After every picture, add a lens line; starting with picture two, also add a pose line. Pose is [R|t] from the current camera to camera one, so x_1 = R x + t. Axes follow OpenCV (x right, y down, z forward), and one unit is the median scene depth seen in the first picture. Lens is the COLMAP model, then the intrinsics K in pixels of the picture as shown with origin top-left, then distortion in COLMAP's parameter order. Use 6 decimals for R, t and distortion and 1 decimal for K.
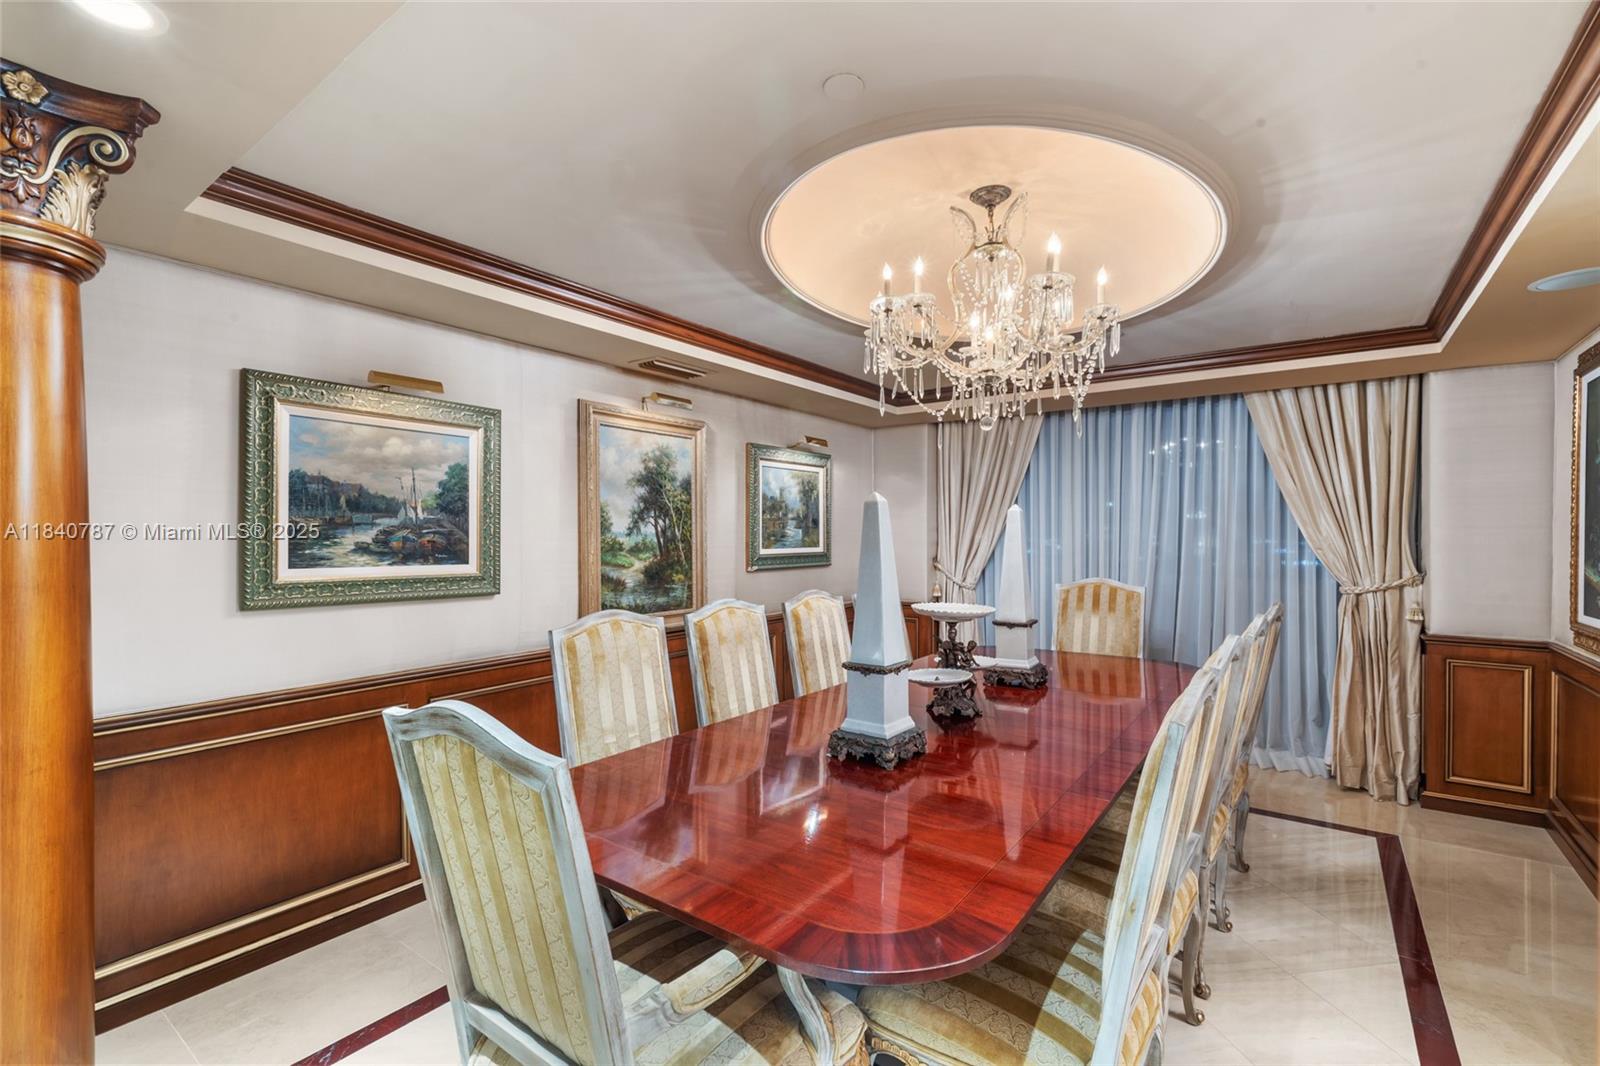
lens RADIAL K [[708.3, 0, 798.6], [0, 708.3, 535.0], [0, 0, 1]] dist [-0.002396, -0.000257]
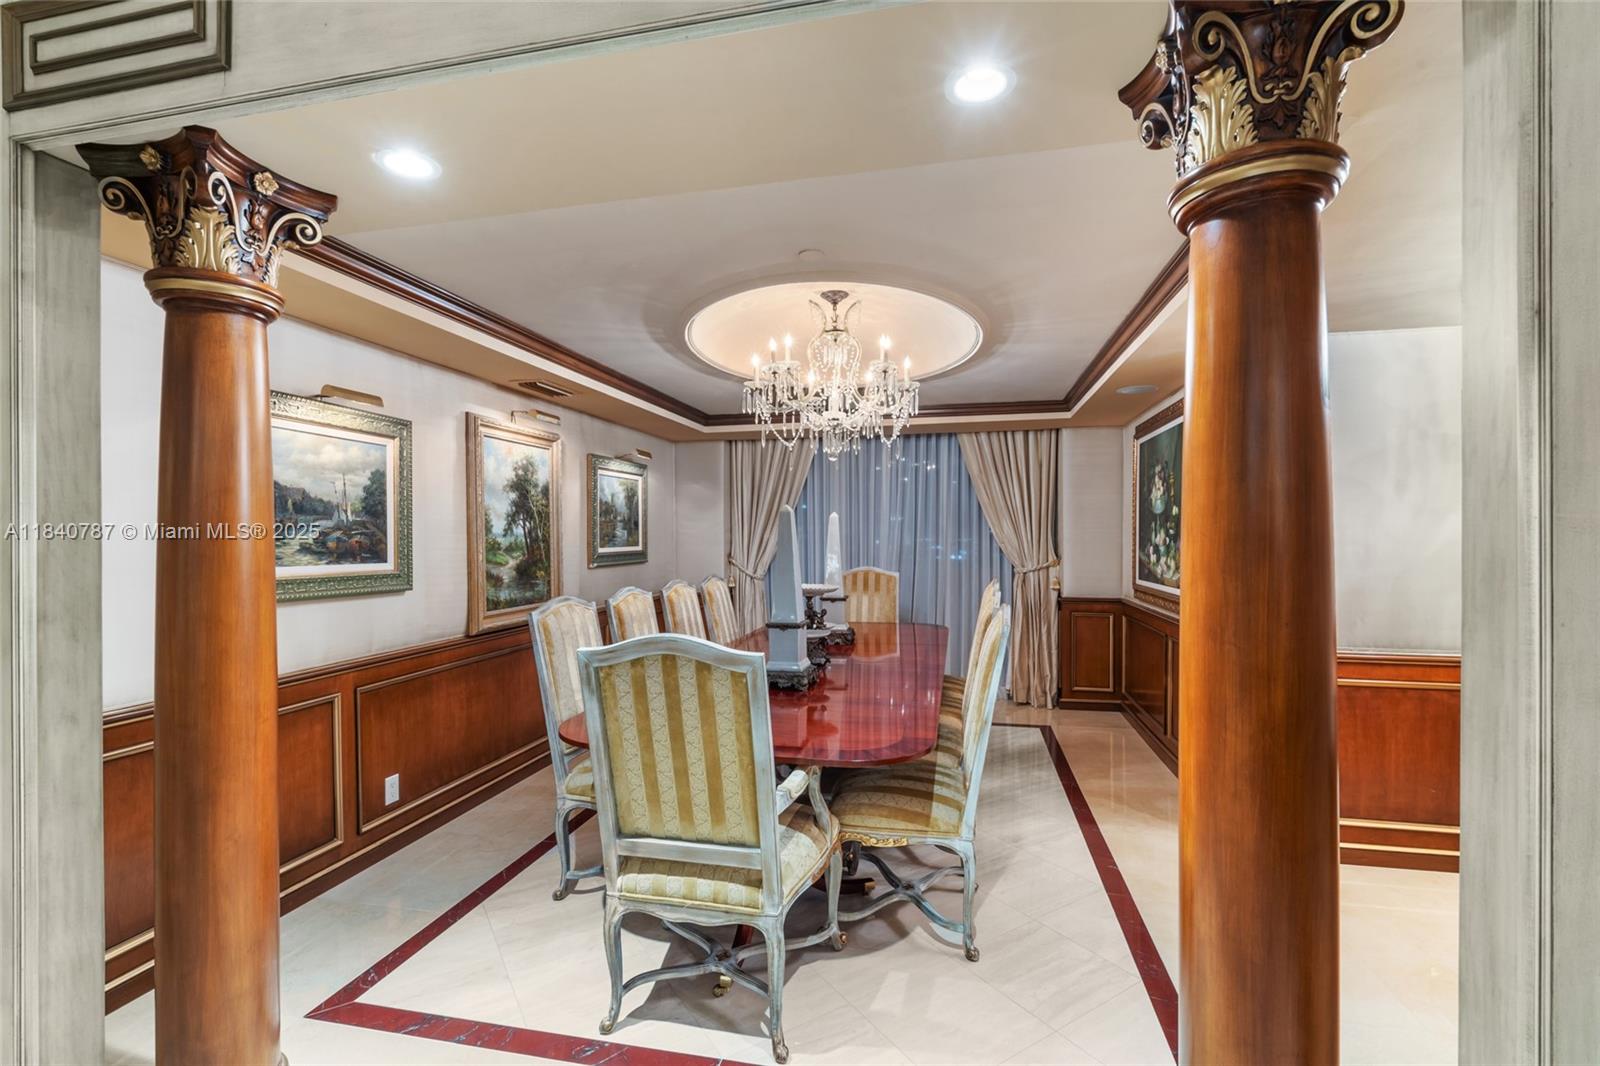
lens RADIAL K [[708.3, 0, 799.5], [0, 708.3, 536.8], [0, 0, 1]] dist [-0.002396, -0.000257]
pose [[0.917869, -0.005208, 0.396850, -0.285957], [0.004895, 0.999986, 0.001802, 0.002306], [-0.396854, 0.000288, 0.917882, -0.221161]]
